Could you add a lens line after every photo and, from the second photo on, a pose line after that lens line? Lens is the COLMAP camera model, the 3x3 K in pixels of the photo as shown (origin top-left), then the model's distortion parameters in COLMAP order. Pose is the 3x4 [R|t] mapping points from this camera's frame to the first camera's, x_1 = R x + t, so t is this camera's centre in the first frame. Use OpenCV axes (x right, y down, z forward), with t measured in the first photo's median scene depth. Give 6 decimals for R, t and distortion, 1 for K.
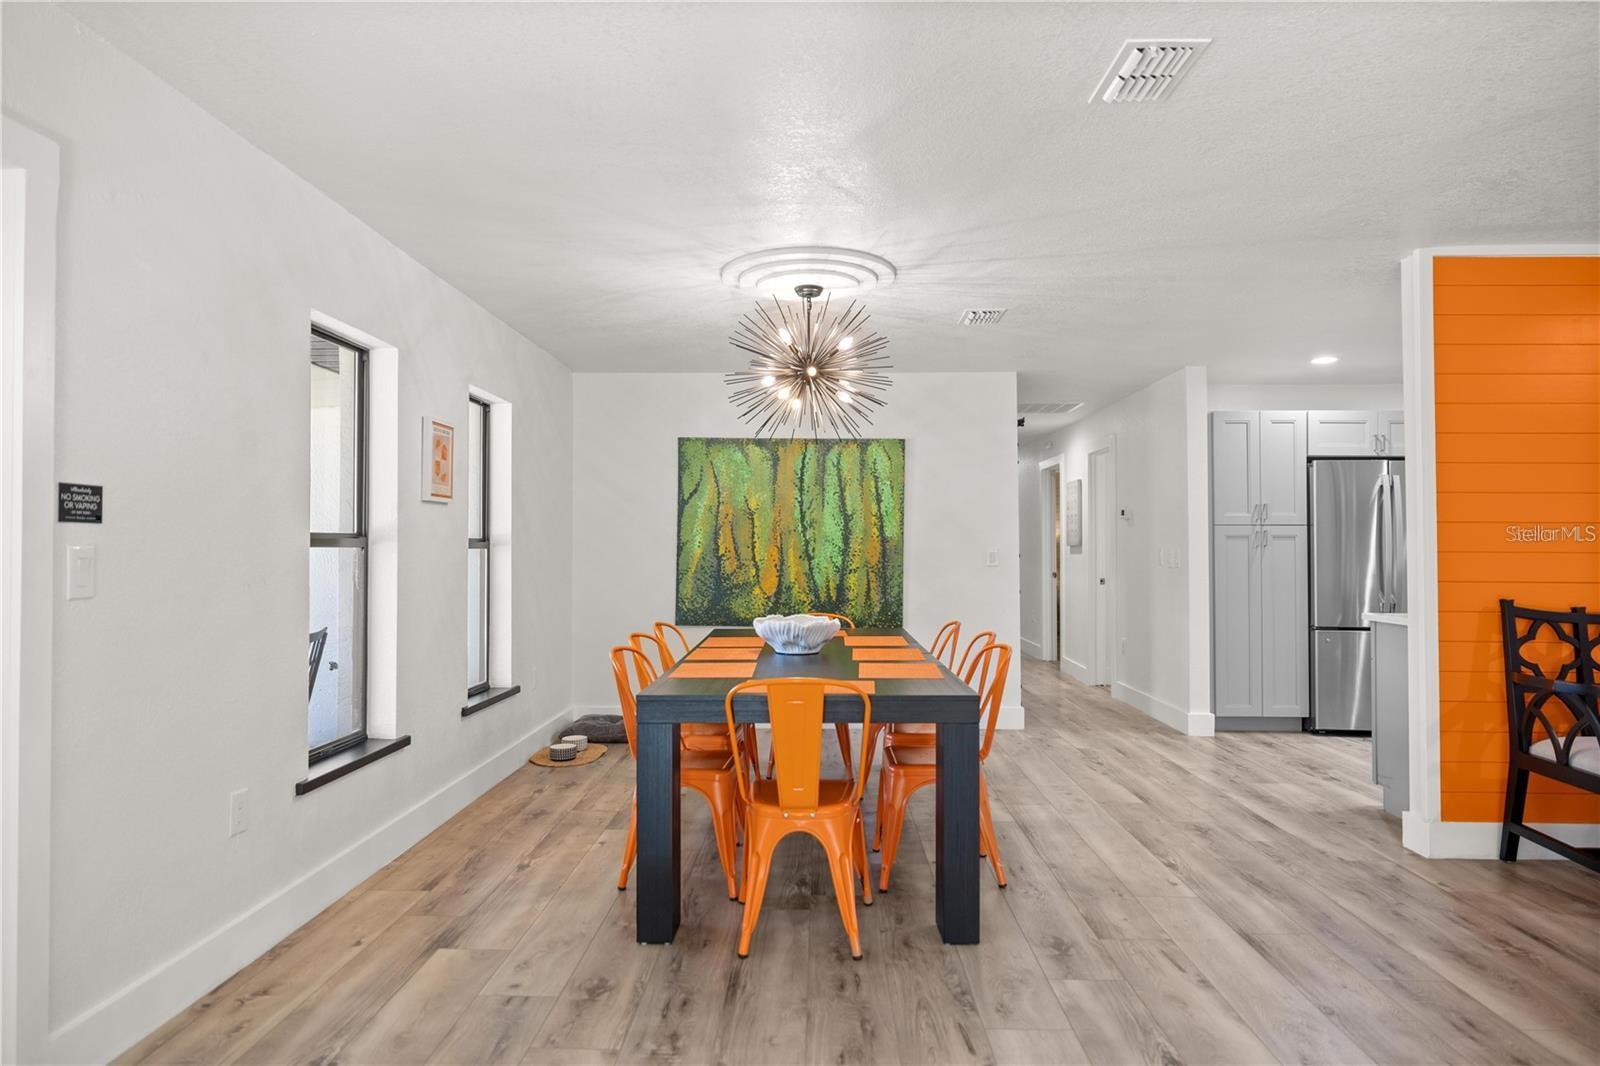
lens RADIAL K [[940.1, 0, 797.4], [0, 940.1, 530.1], [0, 0, 1]] dist [-0.008888, 0.001279]
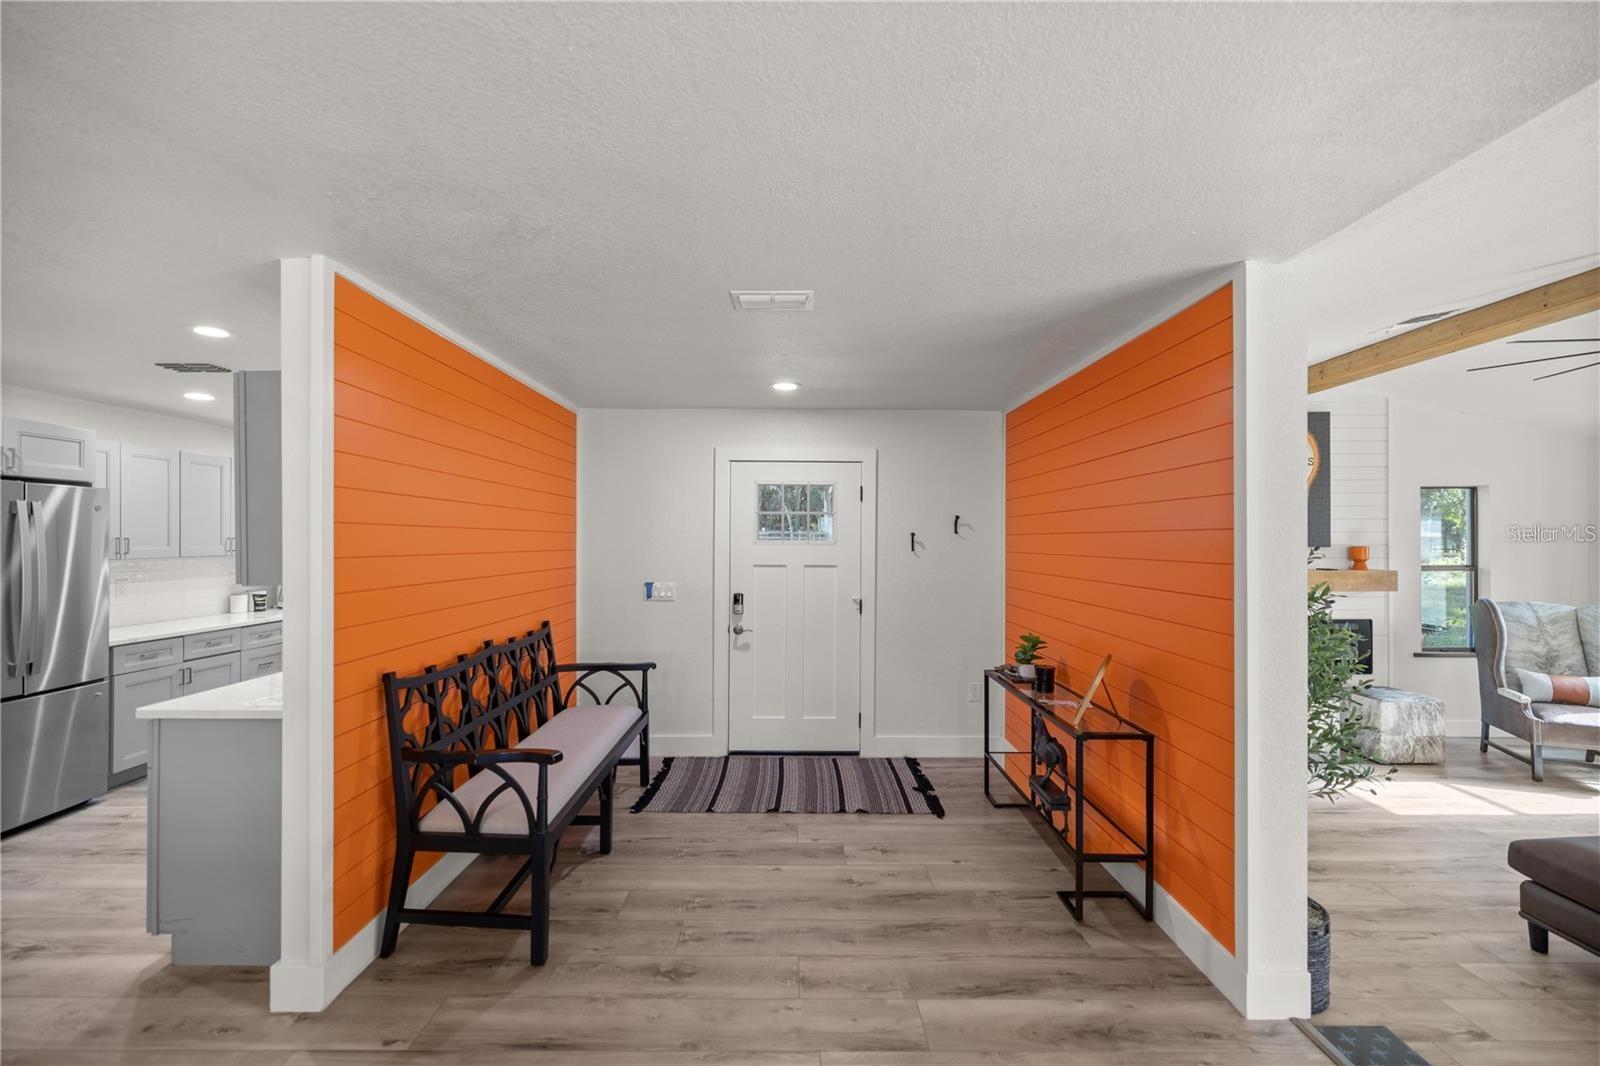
lens RADIAL K [[671.9, 0, 796.1], [0, 671.9, 539.5], [0, 0, 1]] dist [0.001475, -0.000064]
pose [[-0.027228, 0.005417, 0.999615, 0.078840], [-0.022942, 0.999719, -0.006043, -0.062736], [-0.999366, -0.023097, -0.027096, 0.615614]]
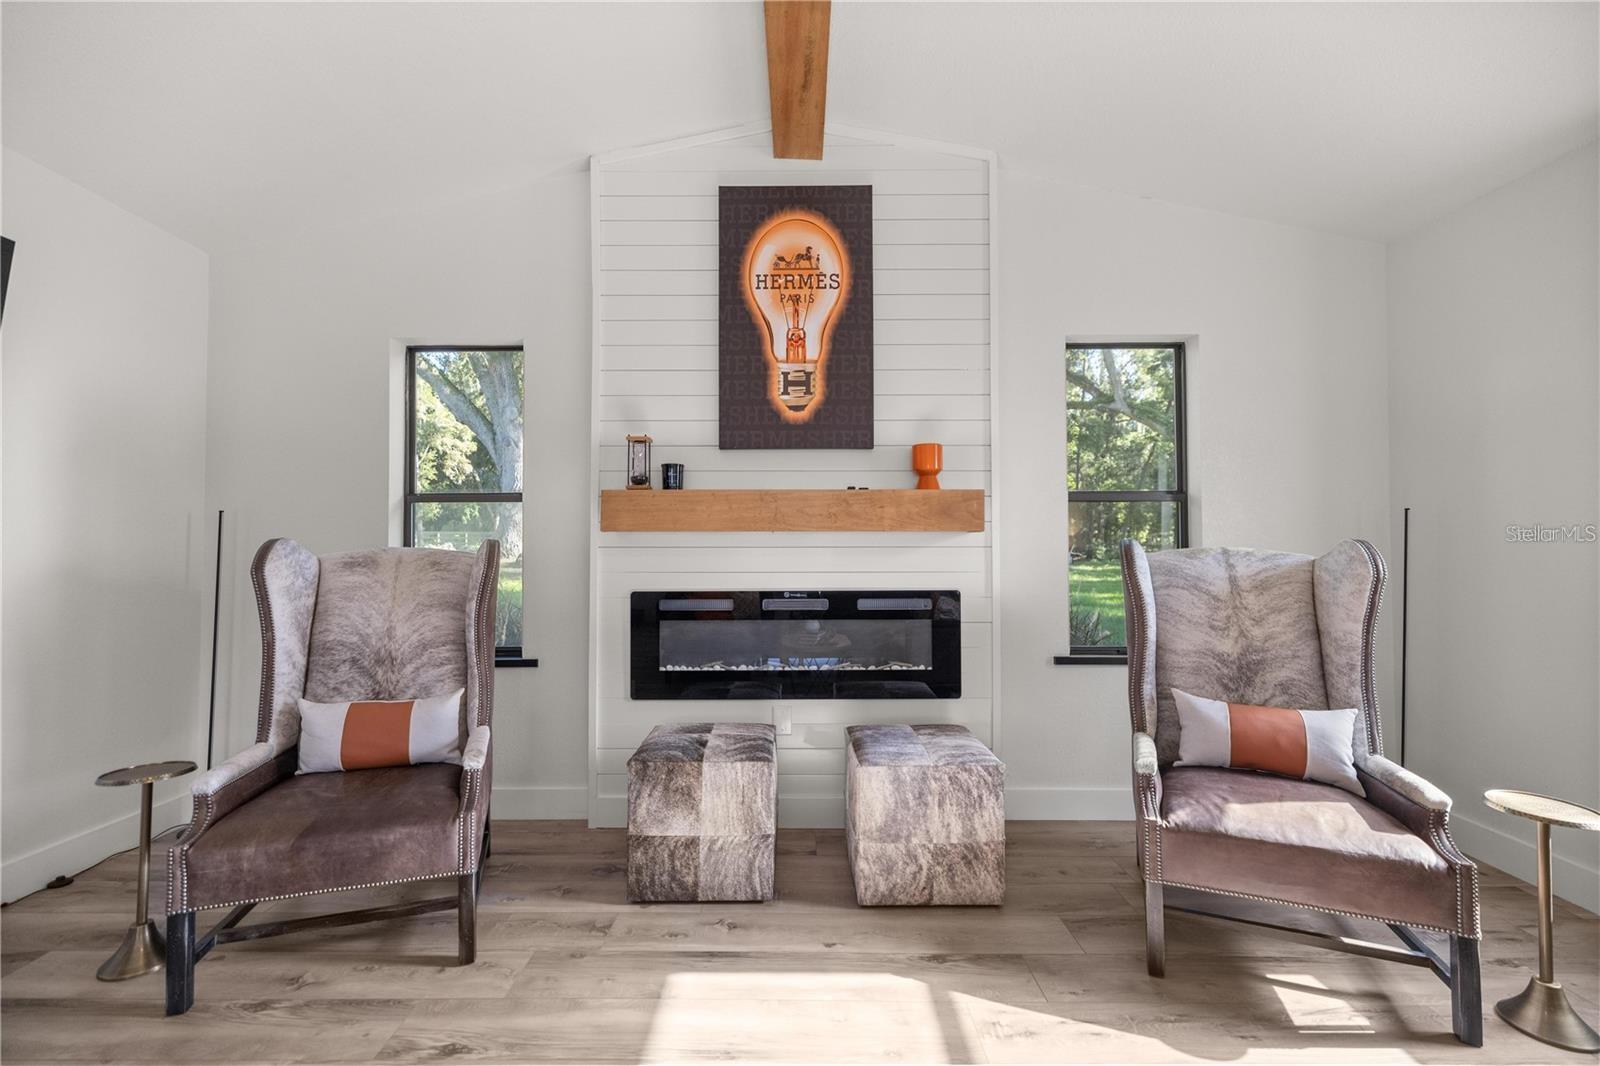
lens RADIAL K [[671.9, 0, 793.9], [0, 671.9, 532.7], [0, 0, 1]] dist [0.001475, -0.000064]
pose [[-0.020551, 0.022885, 0.999527, 0.857364], [-0.021740, 0.999491, -0.023332, 0.043877], [-0.999552, -0.022209, -0.020043, -0.627960]]
